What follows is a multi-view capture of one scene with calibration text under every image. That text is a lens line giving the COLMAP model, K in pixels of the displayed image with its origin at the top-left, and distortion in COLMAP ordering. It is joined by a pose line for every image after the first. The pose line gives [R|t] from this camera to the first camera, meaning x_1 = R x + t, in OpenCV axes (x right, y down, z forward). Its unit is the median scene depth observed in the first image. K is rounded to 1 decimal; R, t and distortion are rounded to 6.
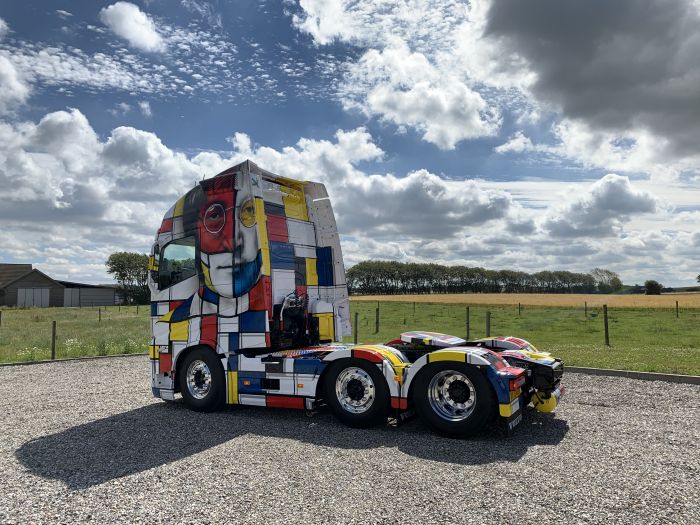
lens RADIAL K [[529.5, 0, 350.0], [0, 529.5, 262.5], [0, 0, 1]] dist [0.040558, -0.005666]
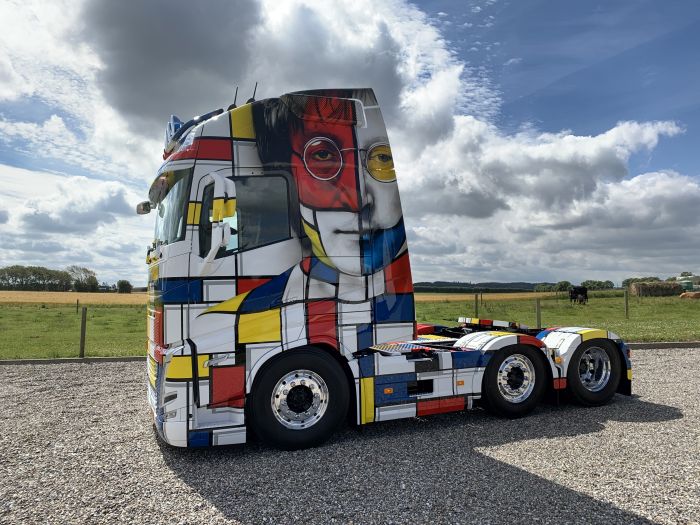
lens RADIAL K [[529.5, 0, 350.0], [0, 529.5, 262.5], [0, 0, 1]] dist [0.040558, -0.005666]
pose [[0.595590, 0.058664, 0.801144, -0.794582], [-0.060293, 0.997781, -0.028239, 0.068958], [-0.801023, -0.031484, 0.597806, 0.579379]]
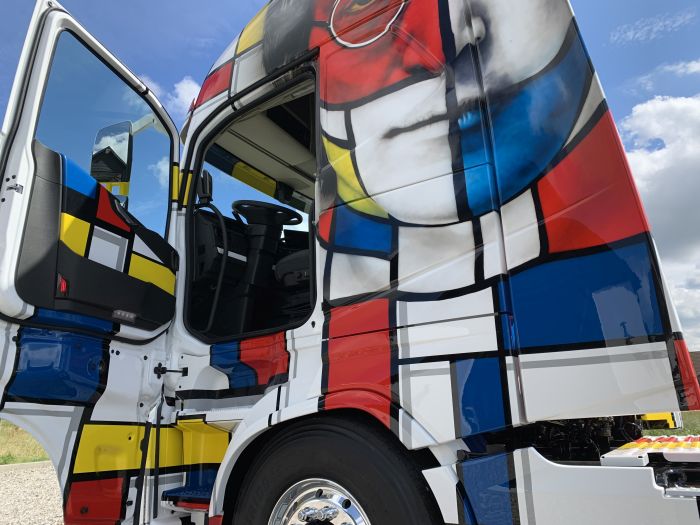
lens RADIAL K [[545.8, 0, 350.0], [0, 545.8, 262.5], [0, 0, 1]] dist [-0.002062, 0.002355]
pose [[0.997775, -0.014189, -0.065137, -0.253646], [0.000294, 0.978013, -0.208545, 0.139846], [0.066664, 0.208062, 0.975841, 0.734892]]
